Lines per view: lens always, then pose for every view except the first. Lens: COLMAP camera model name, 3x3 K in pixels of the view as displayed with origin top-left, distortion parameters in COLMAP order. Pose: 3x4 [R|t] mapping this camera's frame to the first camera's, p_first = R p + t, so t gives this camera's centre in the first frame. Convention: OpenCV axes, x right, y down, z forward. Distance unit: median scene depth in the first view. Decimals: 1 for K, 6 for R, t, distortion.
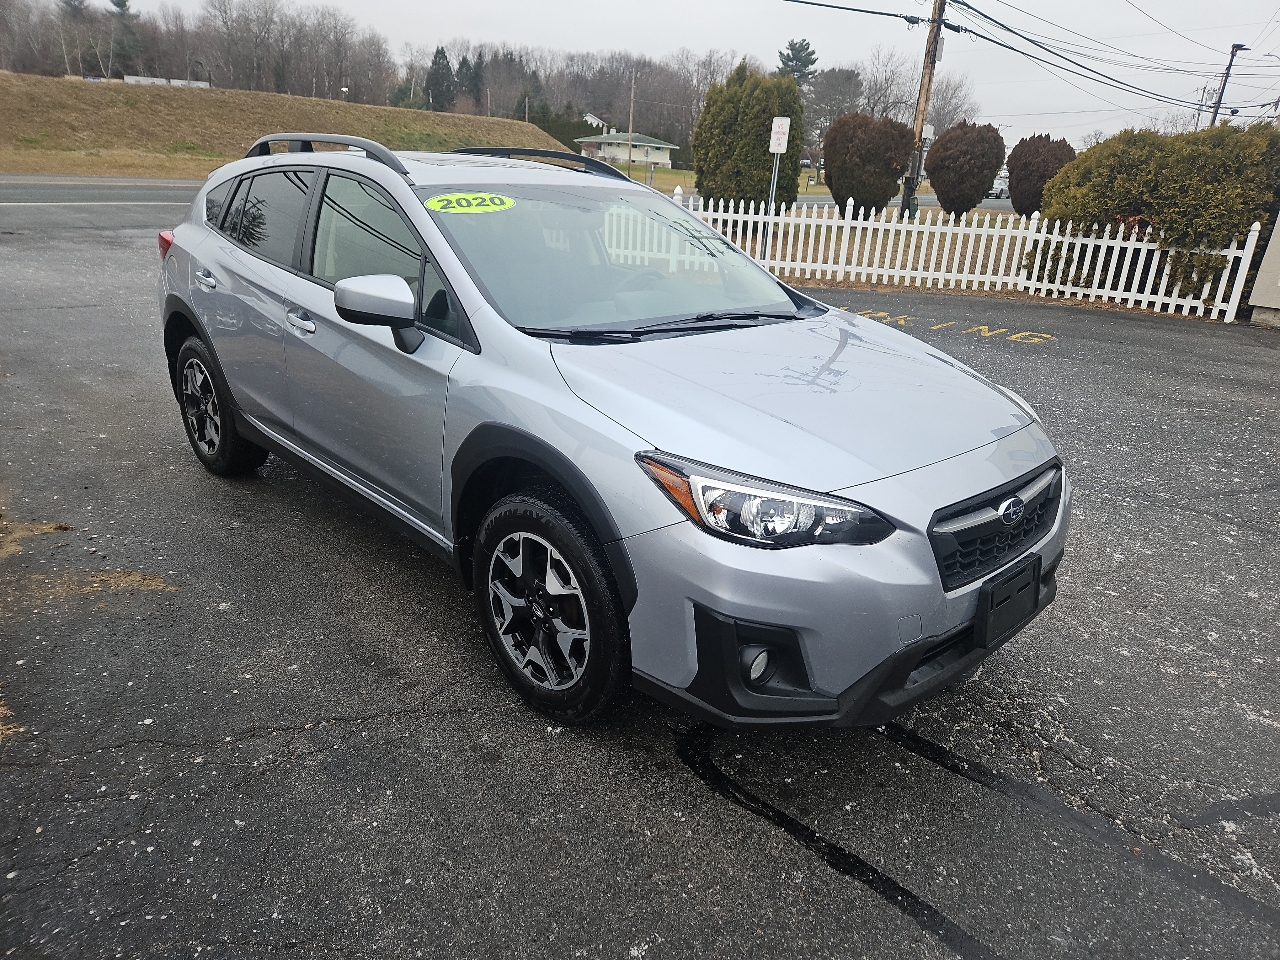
lens RADIAL K [[853.9, 0, 655.4], [0, 853.9, 472.9], [0, 0, 1]] dist [0.078097, -0.060882]
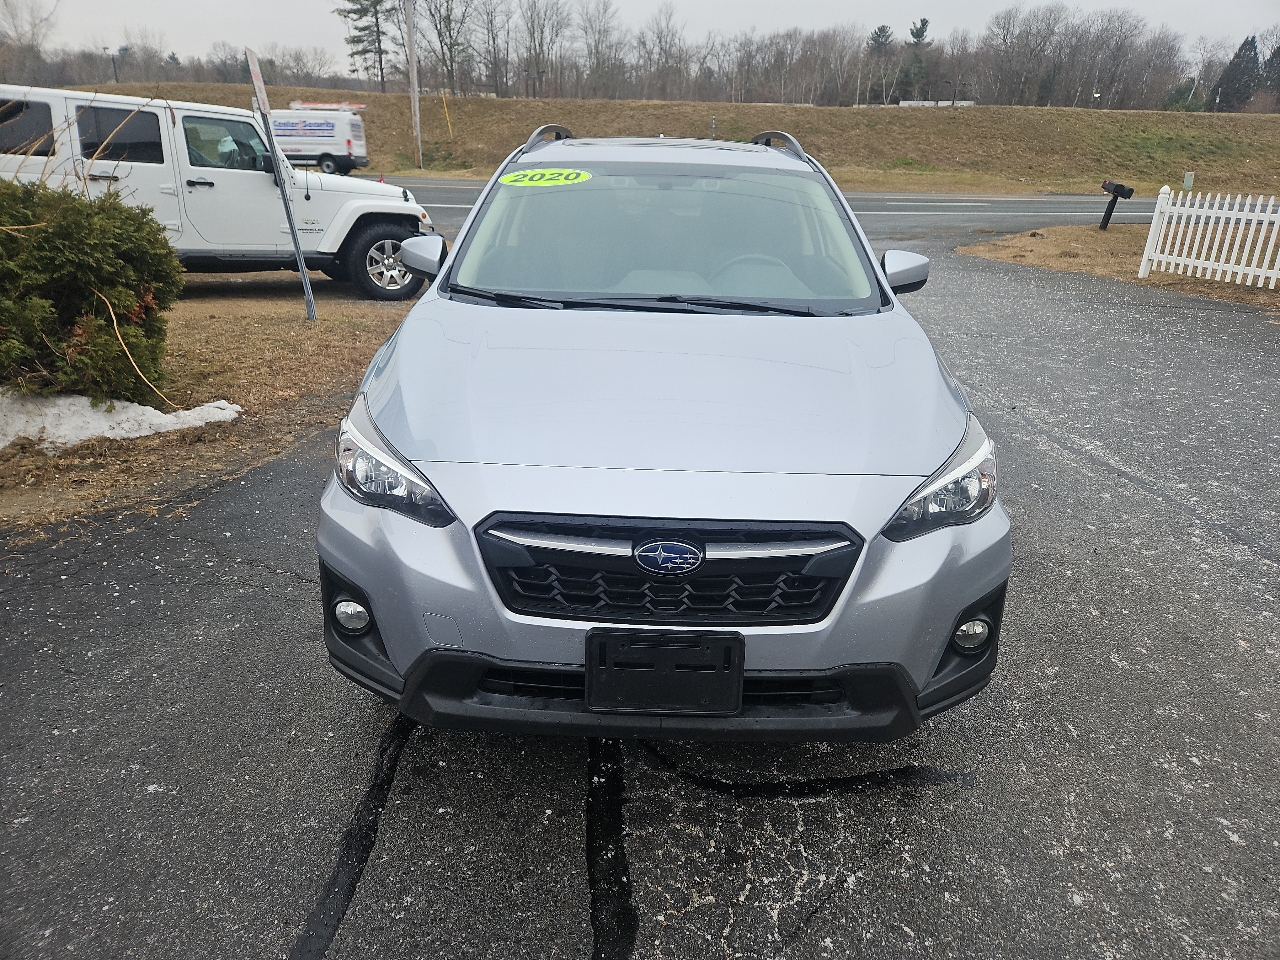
lens RADIAL K [[858.9, 0, 643.9], [0, 858.9, 485.7], [0, 0, 1]] dist [0.066582, -0.046716]
pose [[0.706911, 0.228569, -0.669353, 0.502598], [-0.230337, 0.969153, 0.087683, -0.045251], [0.668746, 0.092193, 0.737752, 0.232006]]
